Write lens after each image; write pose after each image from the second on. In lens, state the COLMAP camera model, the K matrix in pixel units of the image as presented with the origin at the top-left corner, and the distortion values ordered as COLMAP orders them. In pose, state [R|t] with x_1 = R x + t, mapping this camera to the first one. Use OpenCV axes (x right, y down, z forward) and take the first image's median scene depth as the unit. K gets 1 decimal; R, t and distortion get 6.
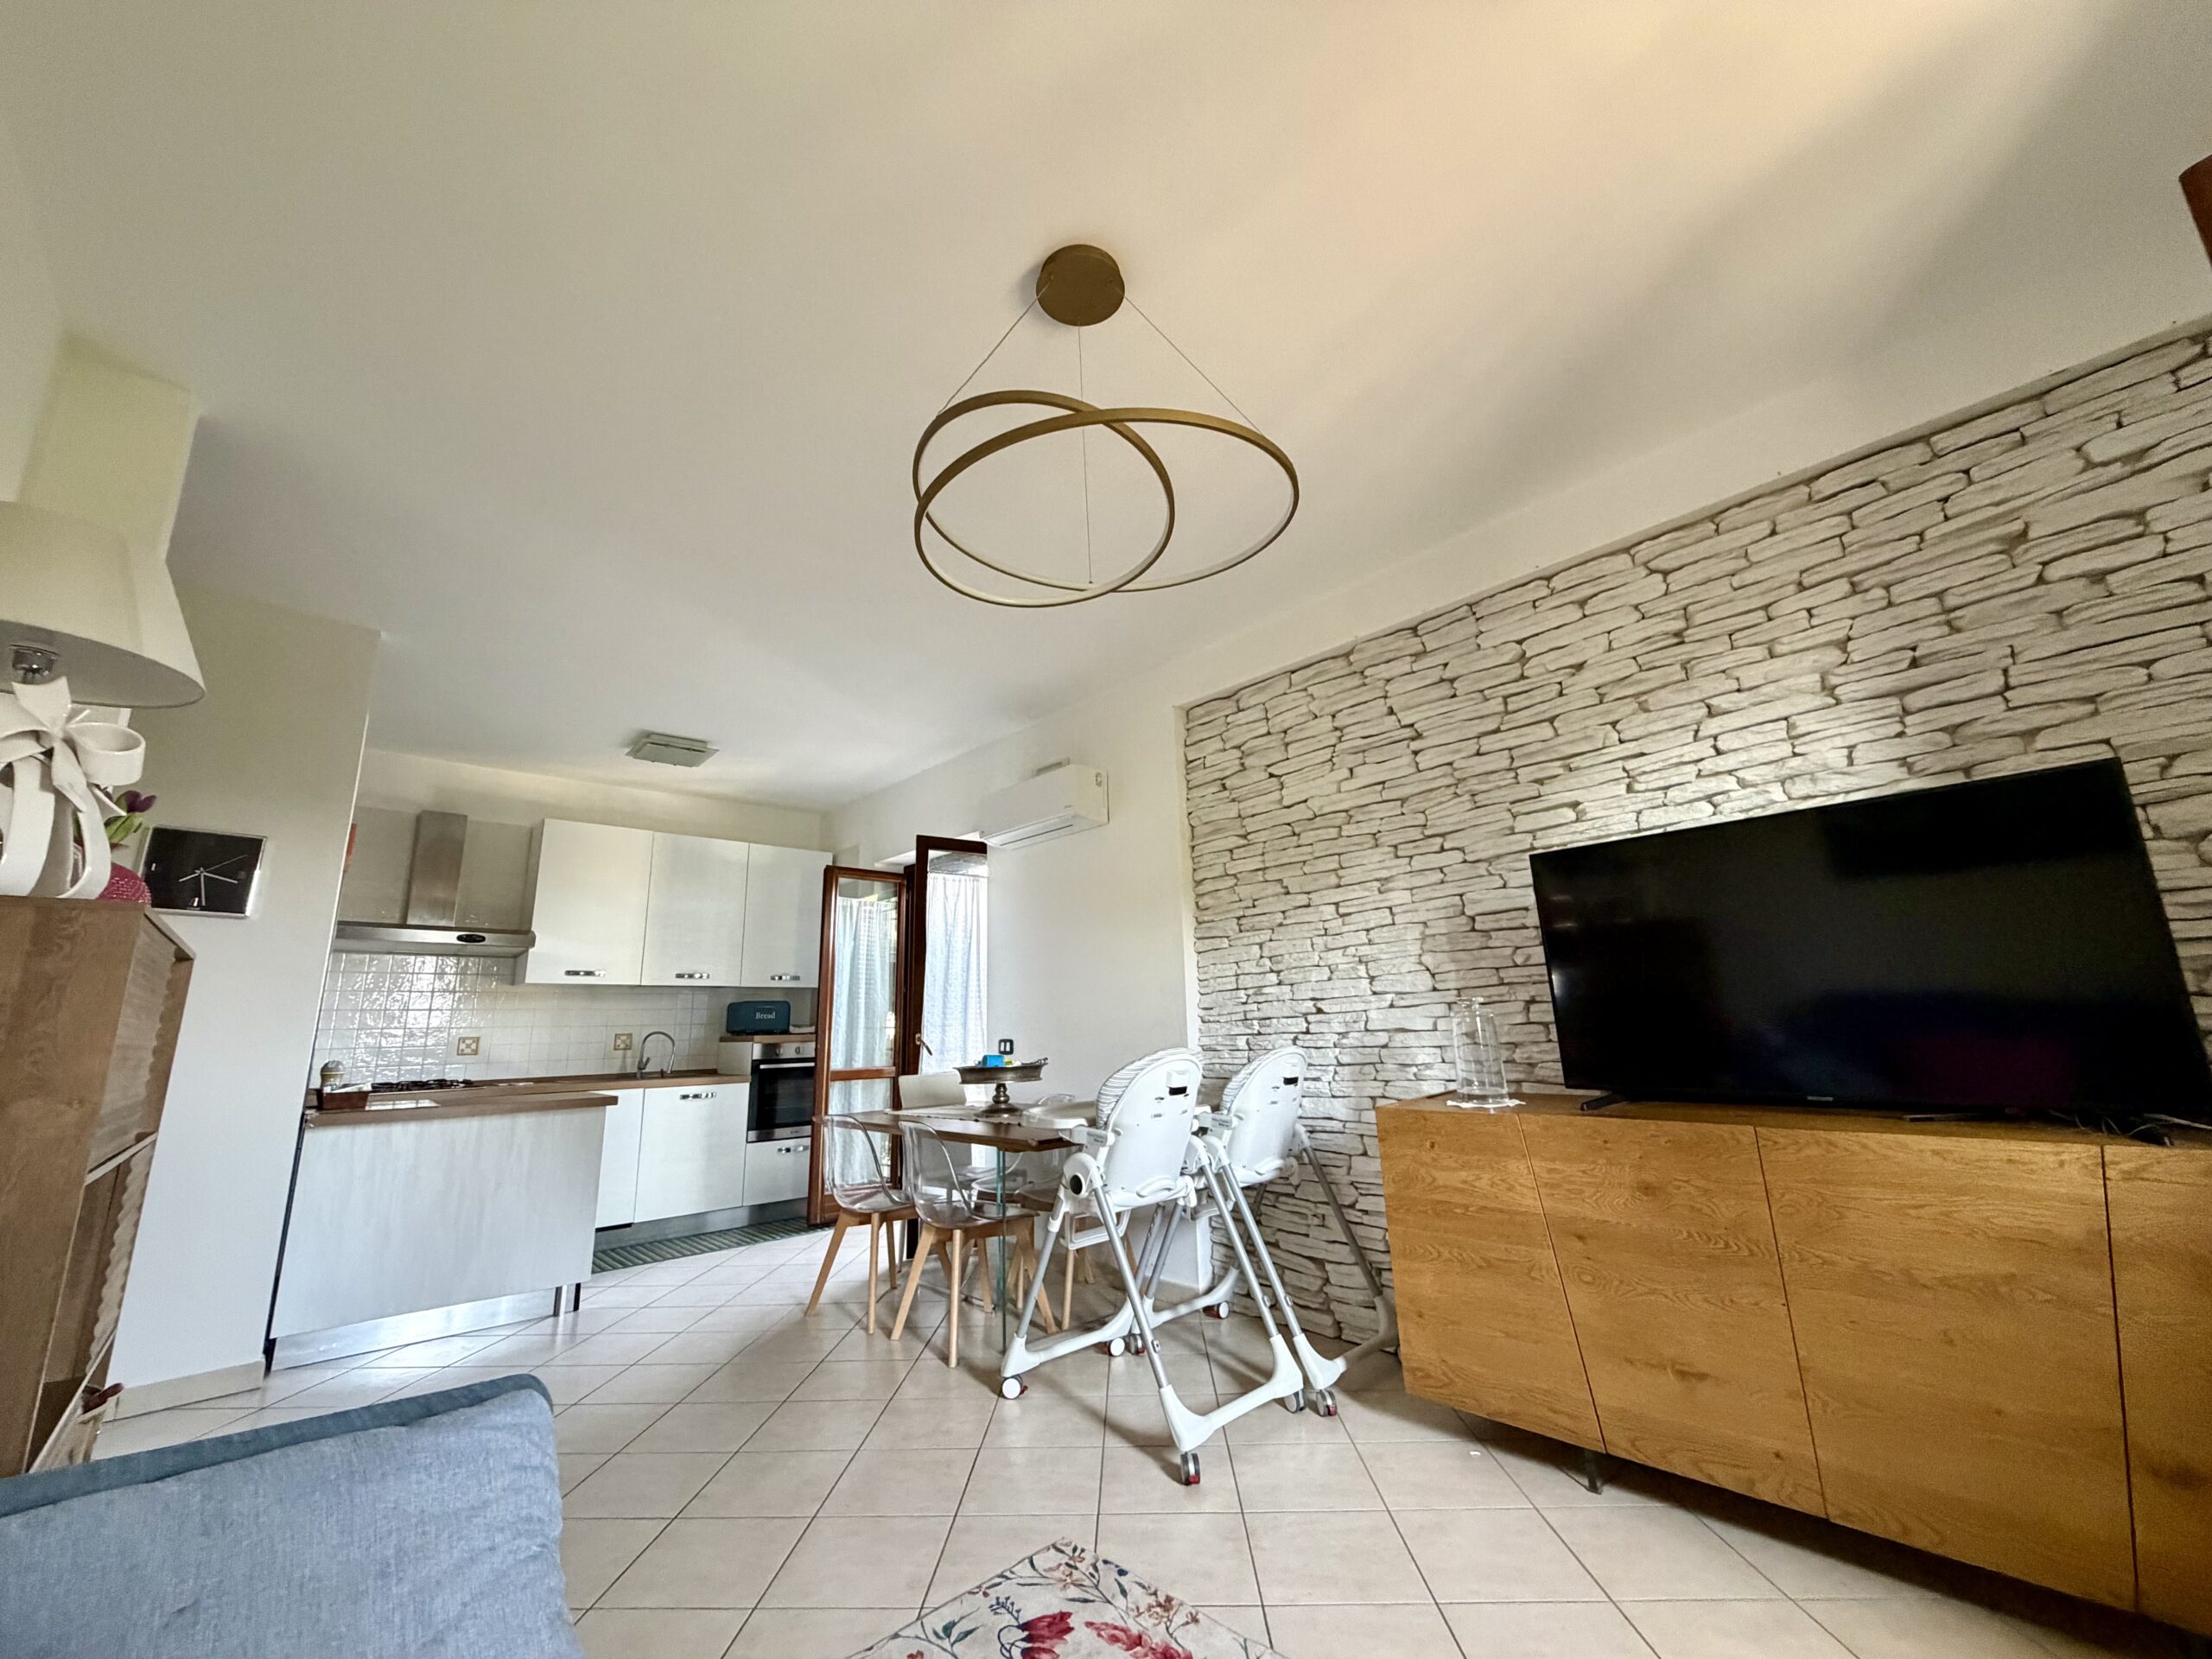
lens RADIAL K [[876.9, 0, 1098.3], [0, 876.9, 828.0], [0, 0, 1]] dist [0.001271, -0.000185]
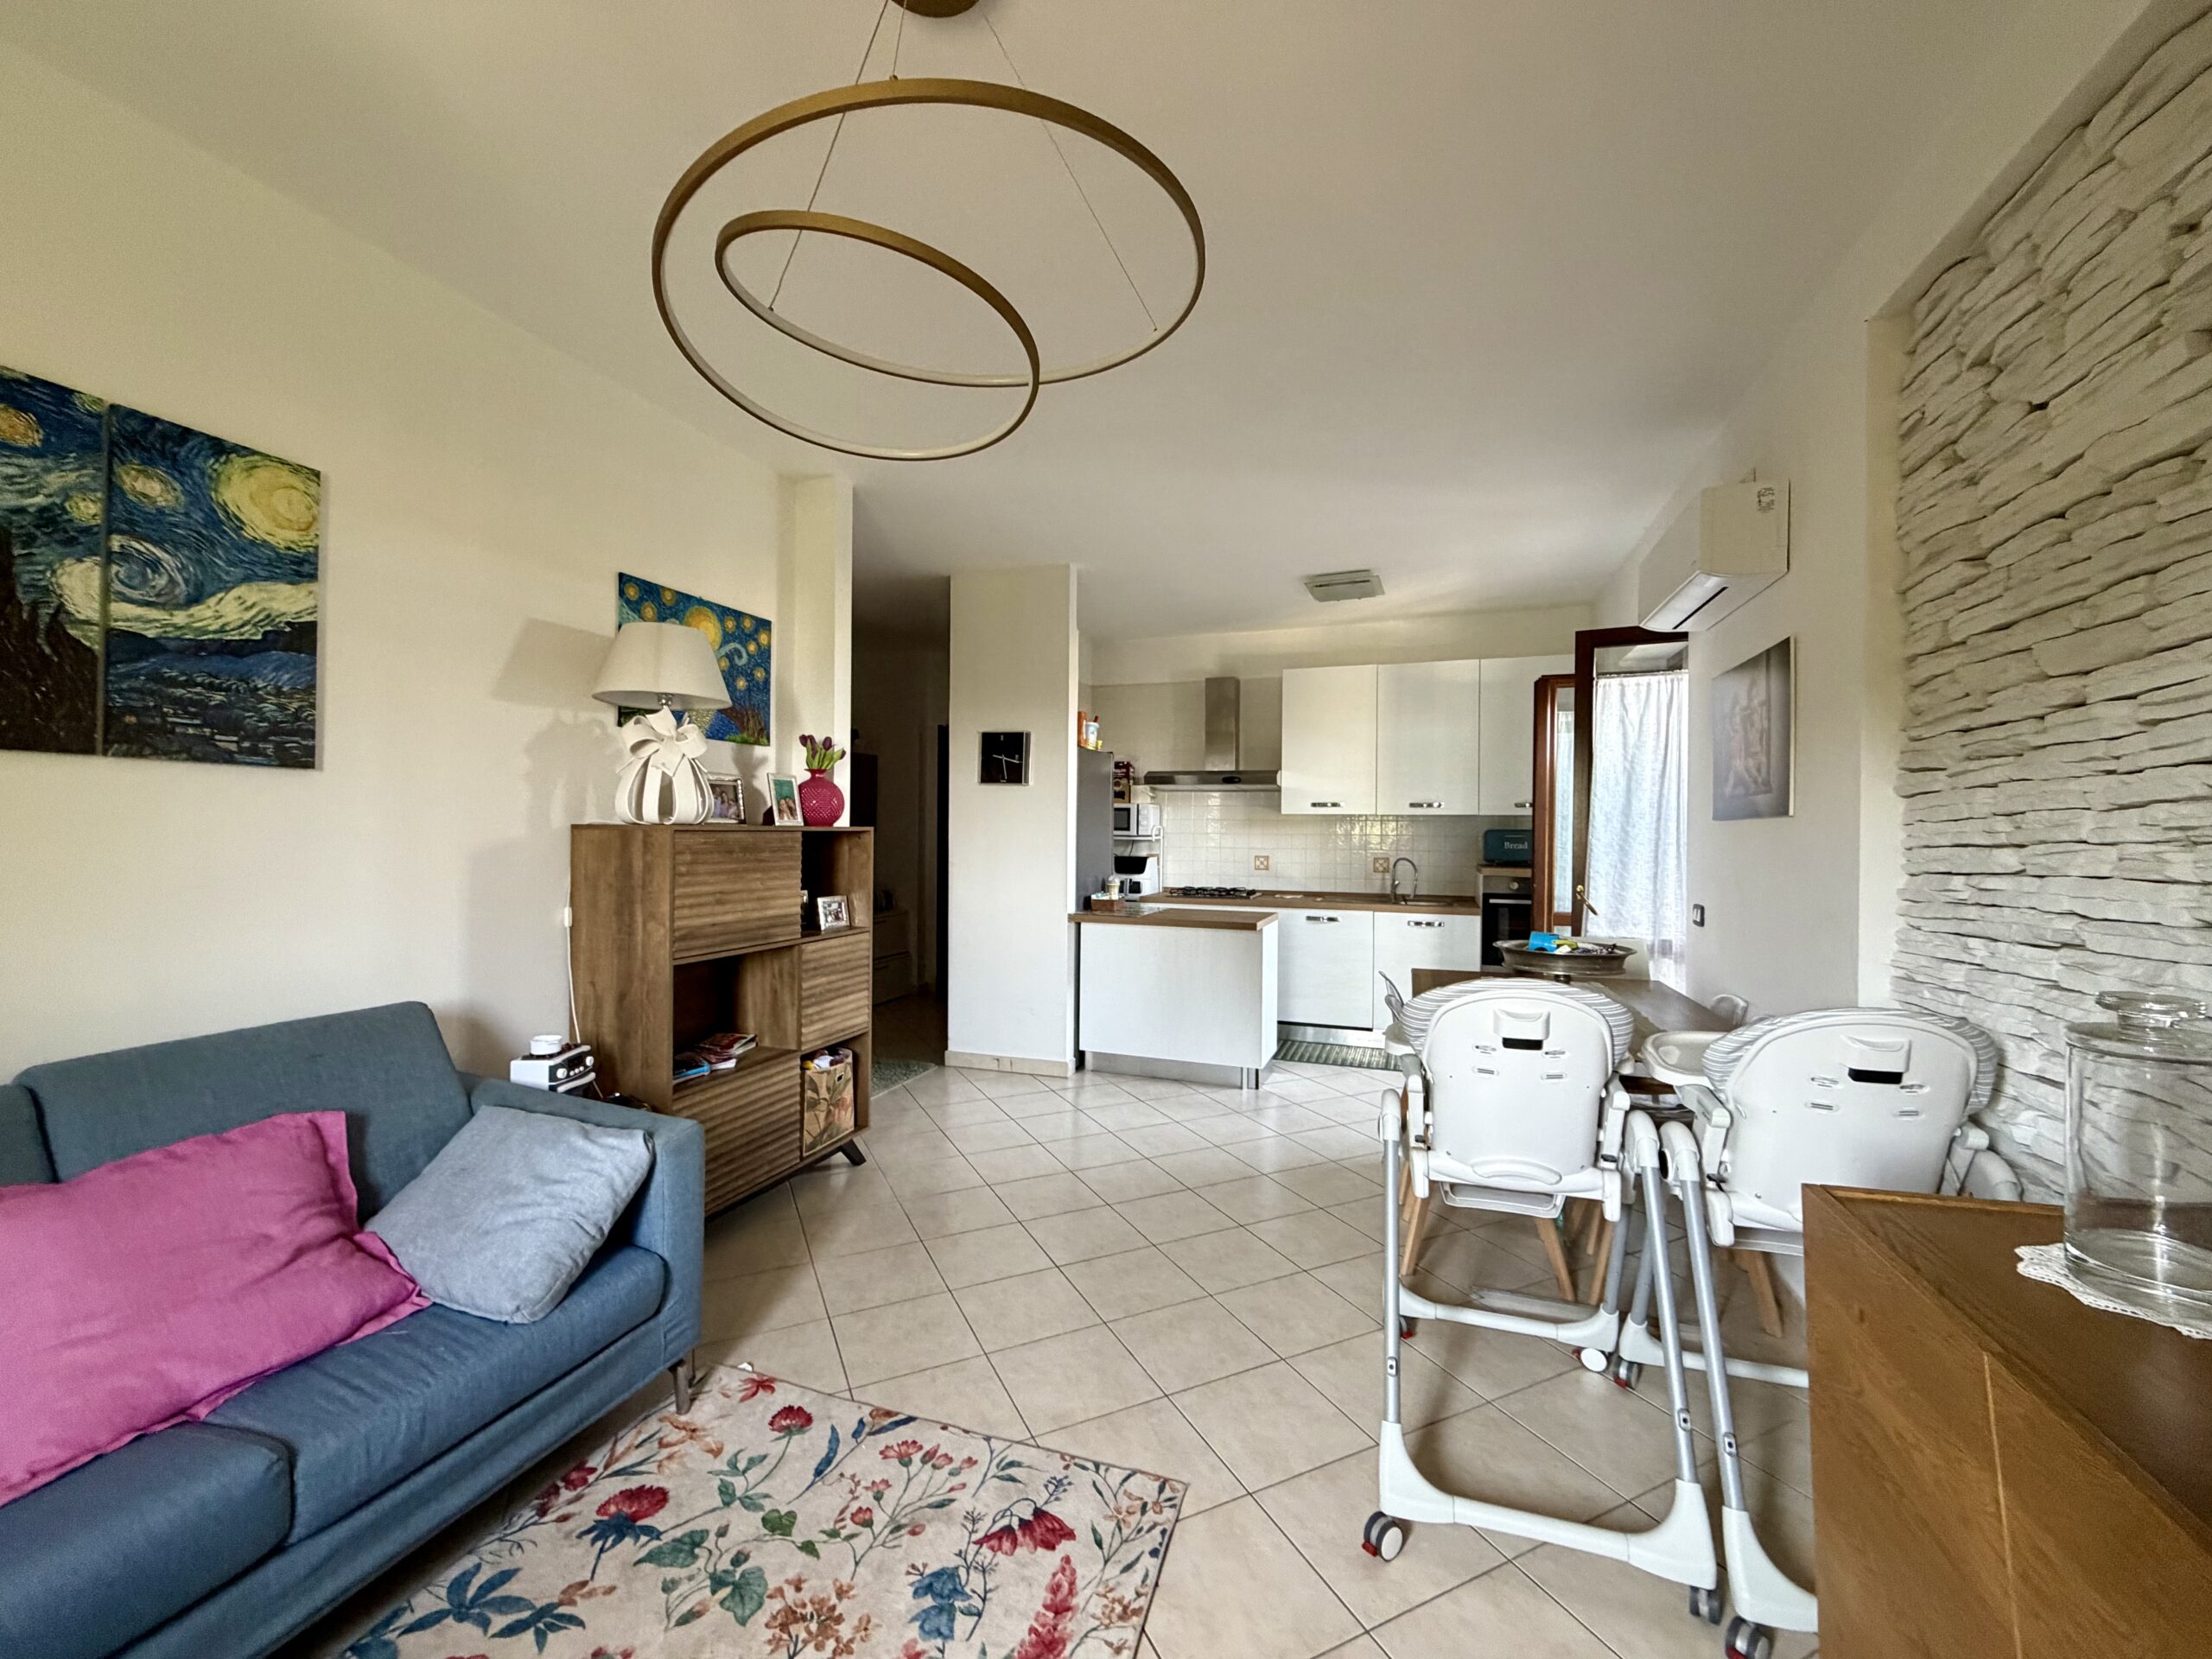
lens RADIAL K [[876.9, 0, 1098.3], [0, 876.9, 828.0], [0, 0, 1]] dist [0.001271, -0.000185]
pose [[0.463358, 0.026584, -0.885772, 0.402808], [0.179420, 0.976034, 0.123150, 0.008263], [0.867818, -0.215988, 0.447483, 0.374813]]
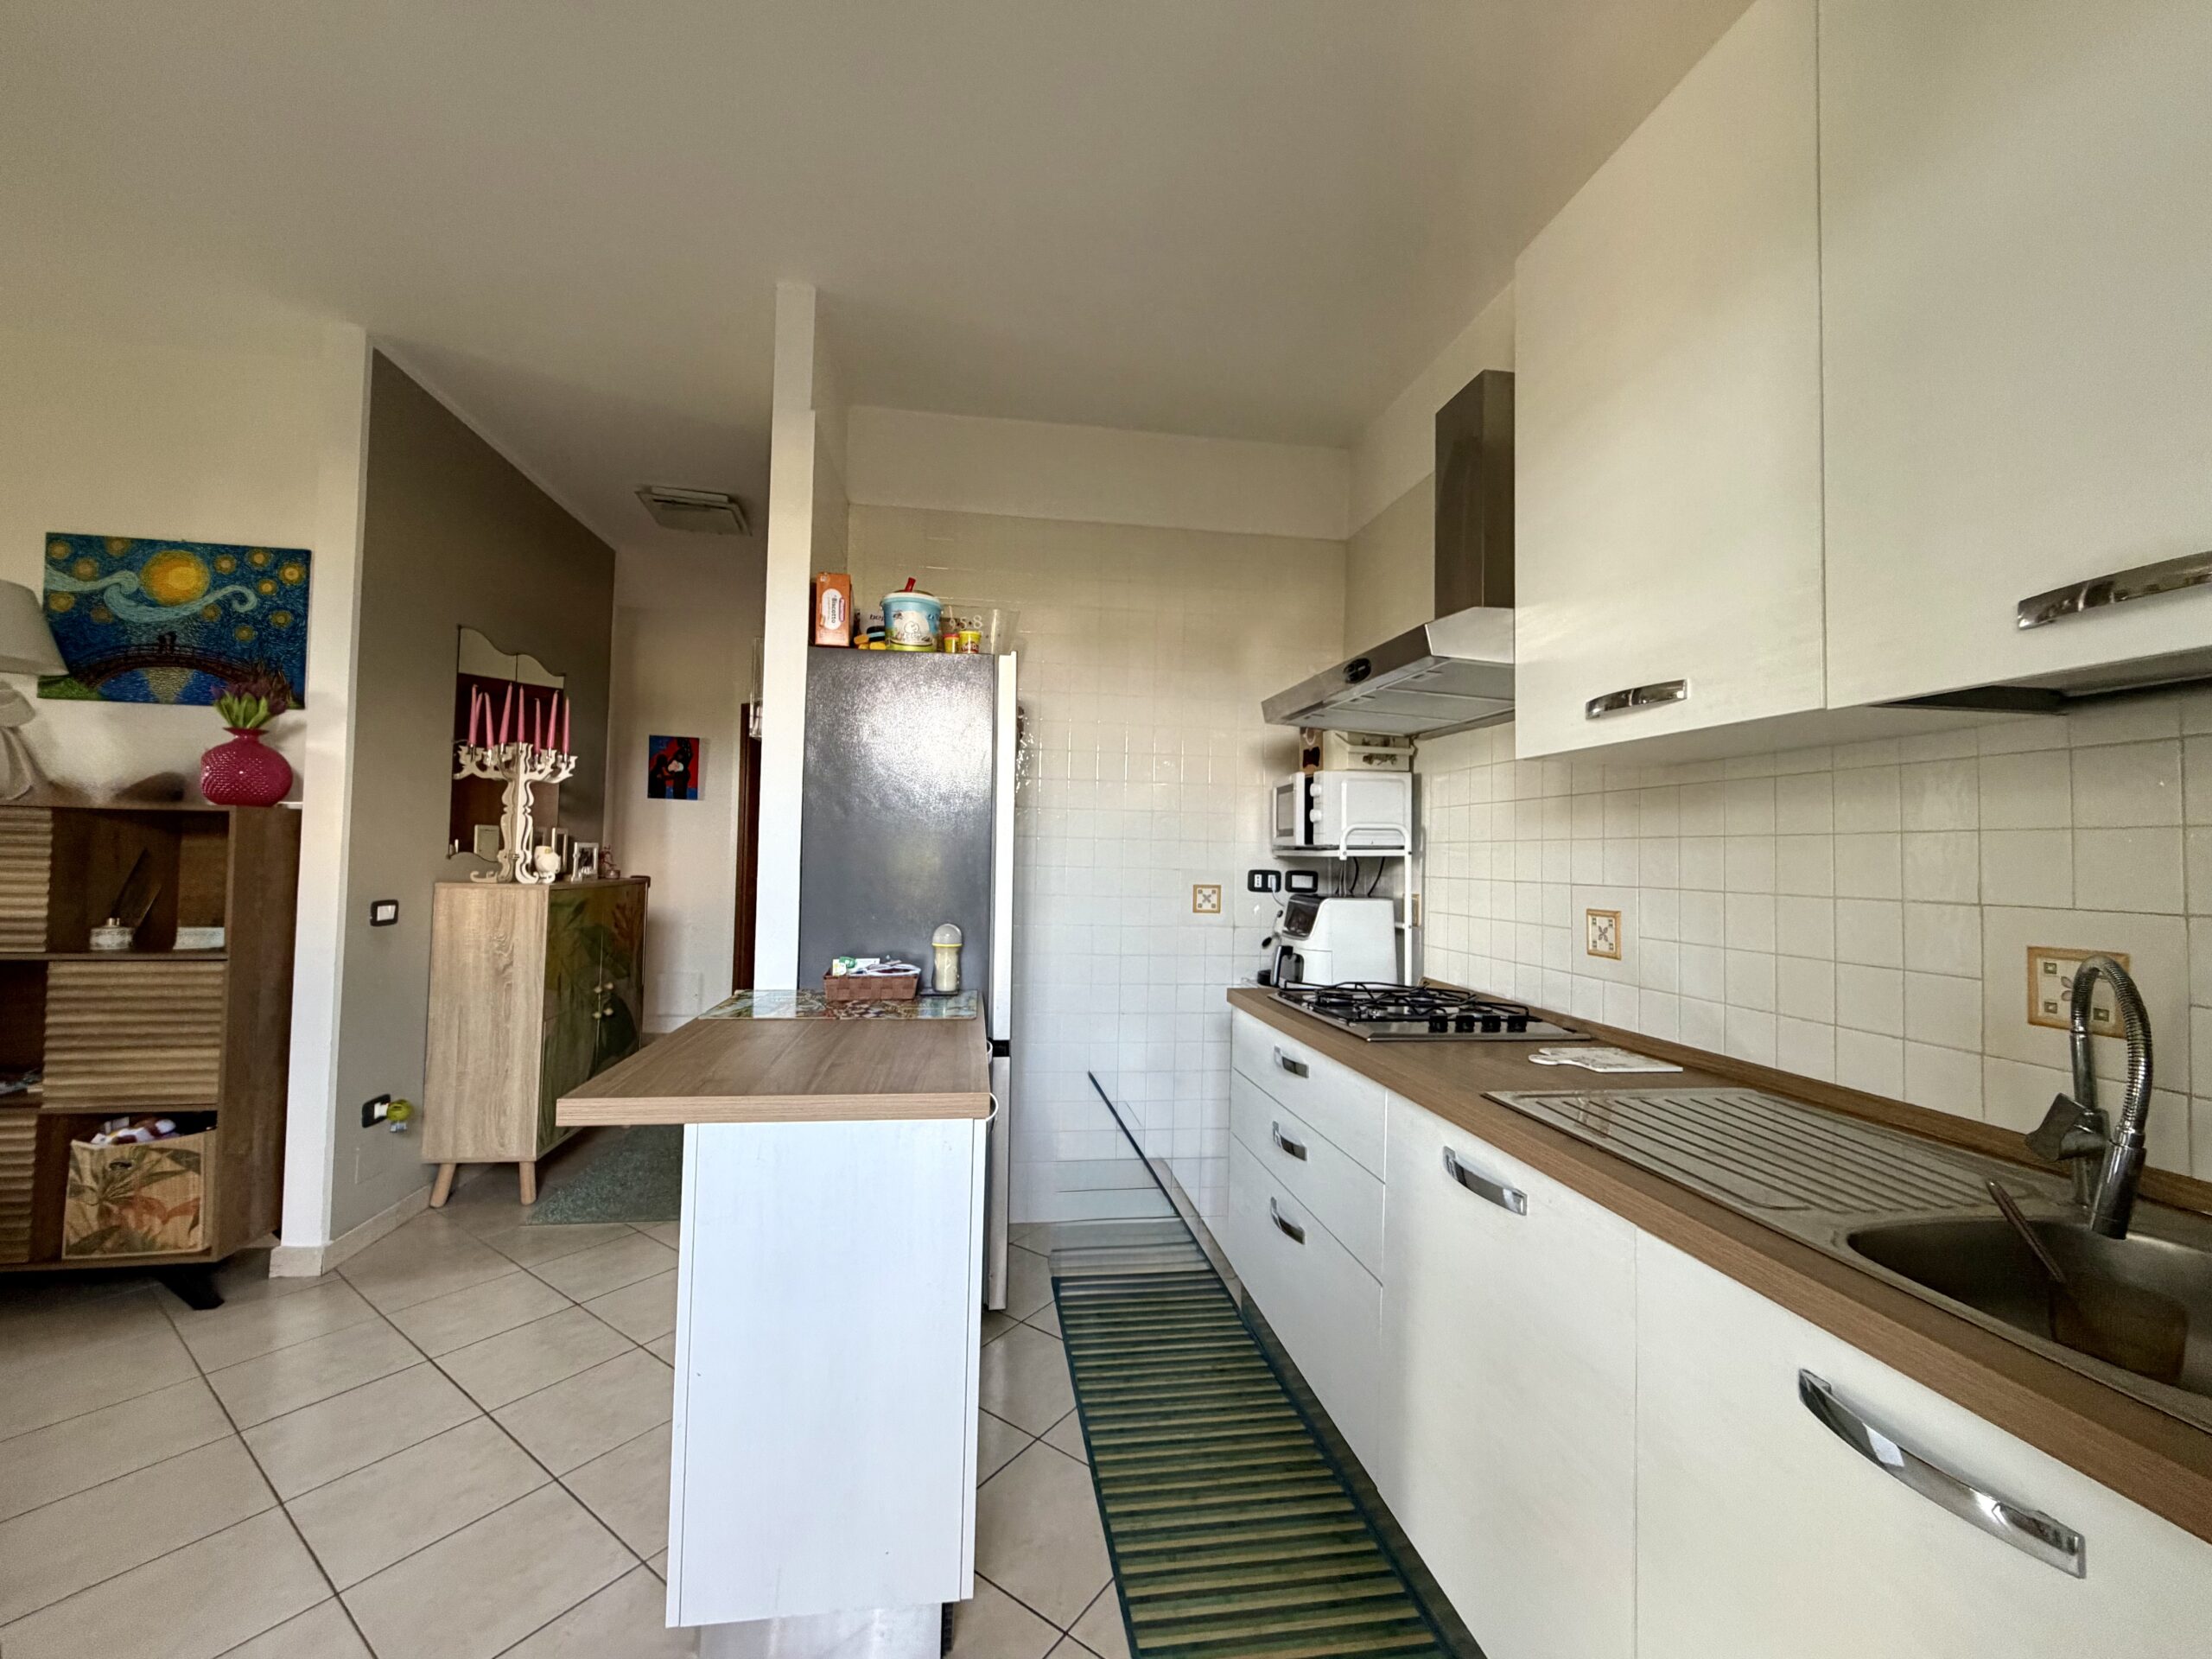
lens RADIAL K [[876.9, 0, 1098.3], [0, 876.9, 828.0], [0, 0, 1]] dist [0.001271, -0.000185]
pose [[-0.546982, -0.012084, -0.837057, -0.423990], [0.181605, 0.974372, -0.132738, 0.318983], [0.817209, -0.224619, -0.530769, 1.525577]]
